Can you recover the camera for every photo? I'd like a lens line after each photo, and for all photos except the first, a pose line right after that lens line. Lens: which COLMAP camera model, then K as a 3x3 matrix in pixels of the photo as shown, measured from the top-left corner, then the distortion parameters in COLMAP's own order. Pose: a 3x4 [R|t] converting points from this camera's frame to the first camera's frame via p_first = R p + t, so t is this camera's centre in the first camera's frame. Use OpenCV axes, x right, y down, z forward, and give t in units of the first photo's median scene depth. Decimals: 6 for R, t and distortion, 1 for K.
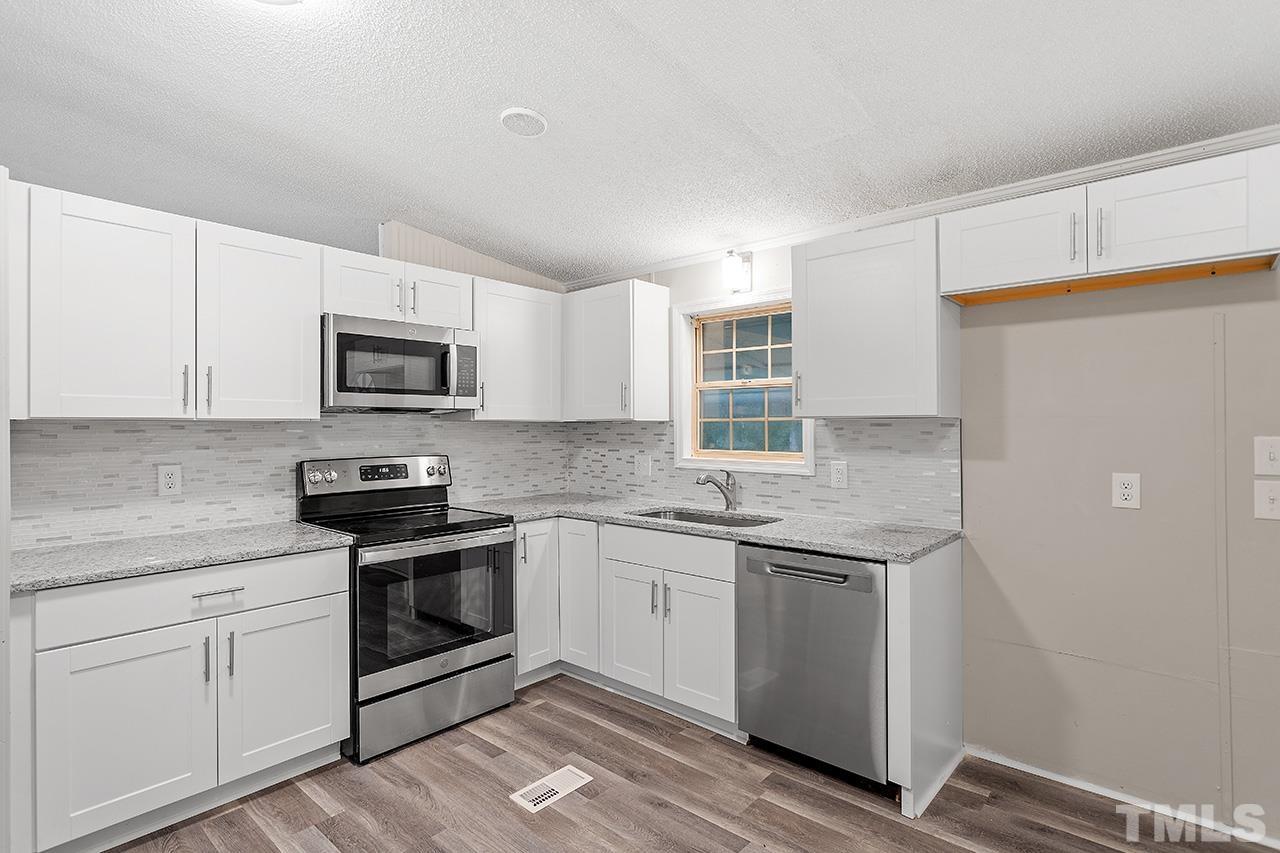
lens RADIAL K [[630.5, 0, 632.3], [0, 630.5, 423.9], [0, 0, 1]] dist [-0.014304, 0.007242]
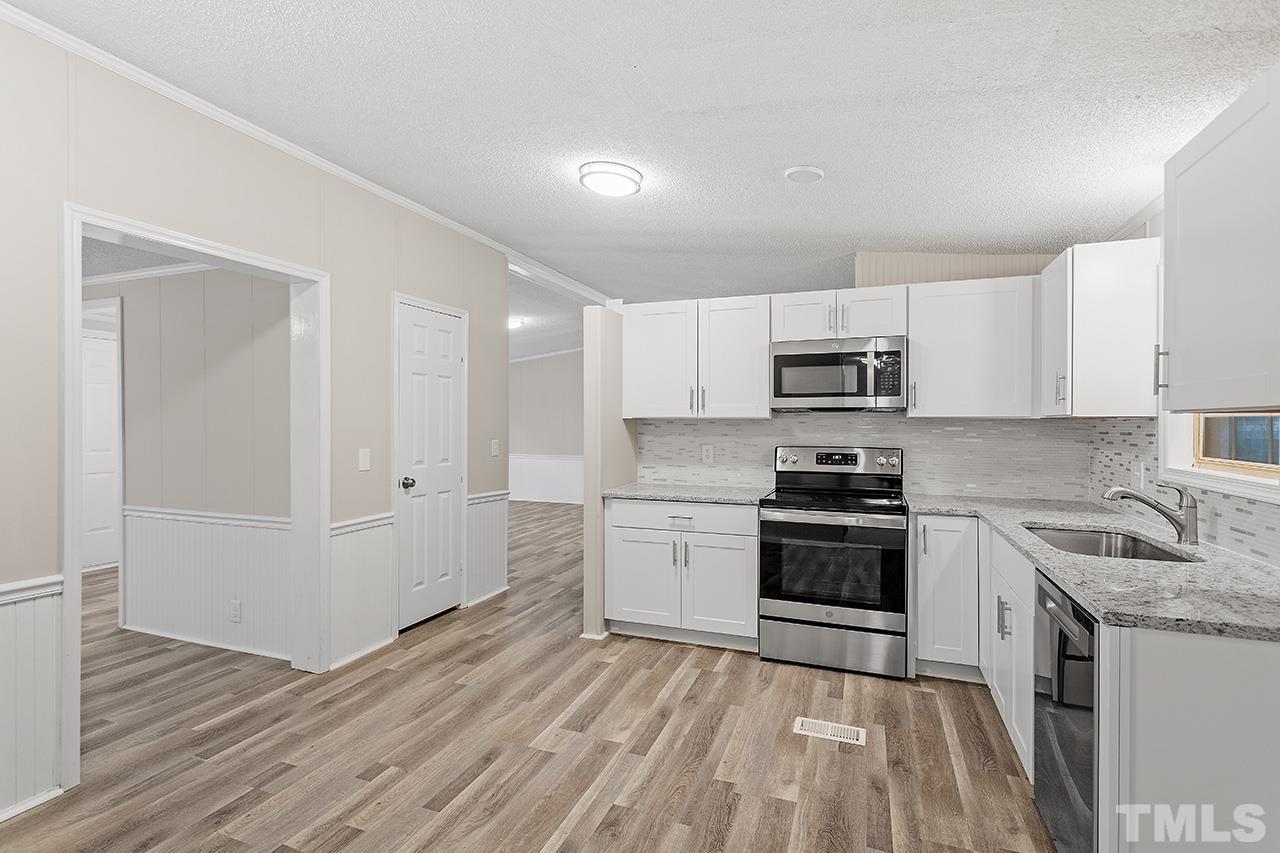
lens RADIAL K [[609.3, 0, 638.5], [0, 609.3, 428.5], [0, 0, 1]] dist [0.001039, 0.000766]
pose [[0.354138, 0.012892, -0.935104, 0.681041], [0.000589, 0.999902, 0.014008, -0.001637], [0.935193, -0.005512, 0.354095, 0.225180]]
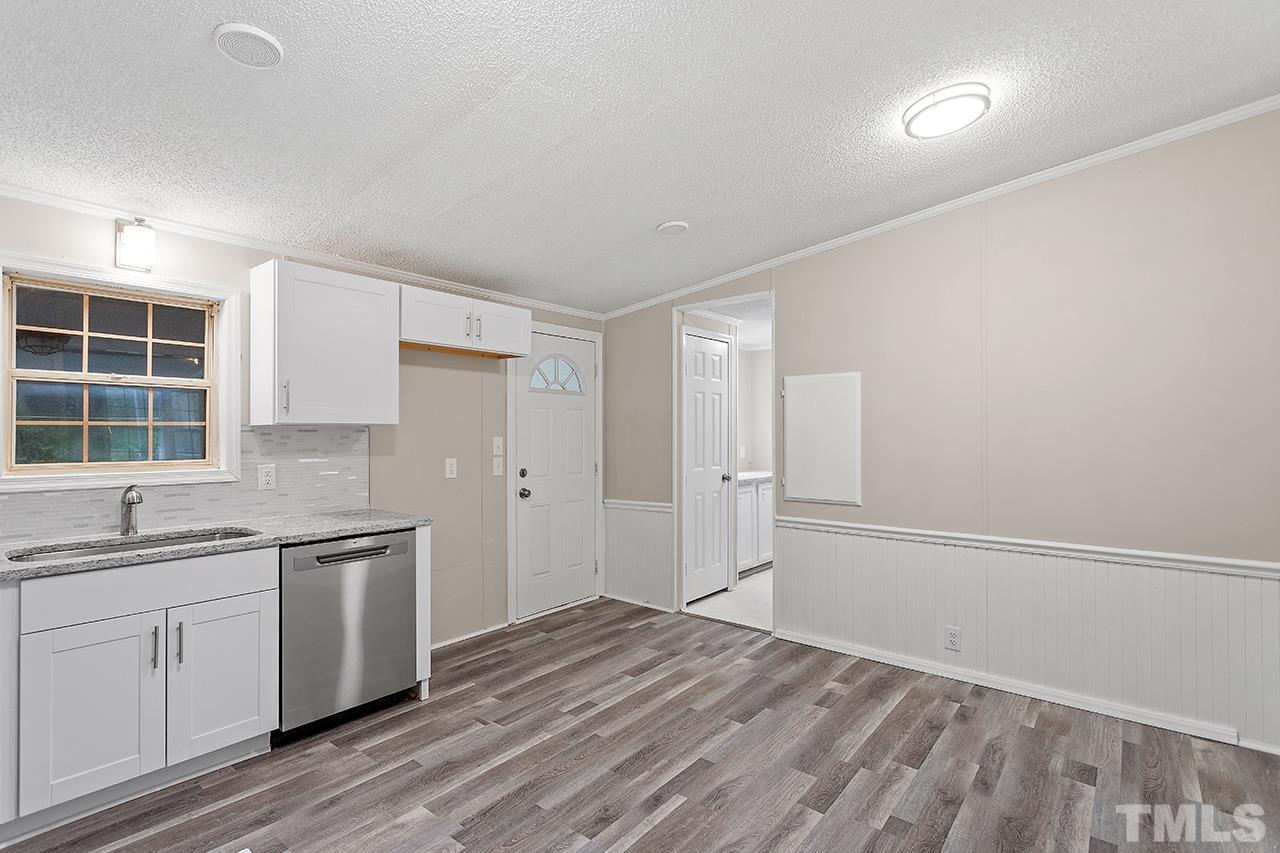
lens RADIAL K [[609.3, 0, 638.5], [0, 609.3, 428.5], [0, 0, 1]] dist [0.001039, 0.000766]
pose [[-0.044602, 0.006917, 0.998981, -0.790512], [-0.004618, 0.999964, -0.007130, 0.002568], [-0.998994, -0.004932, -0.044568, 0.446882]]
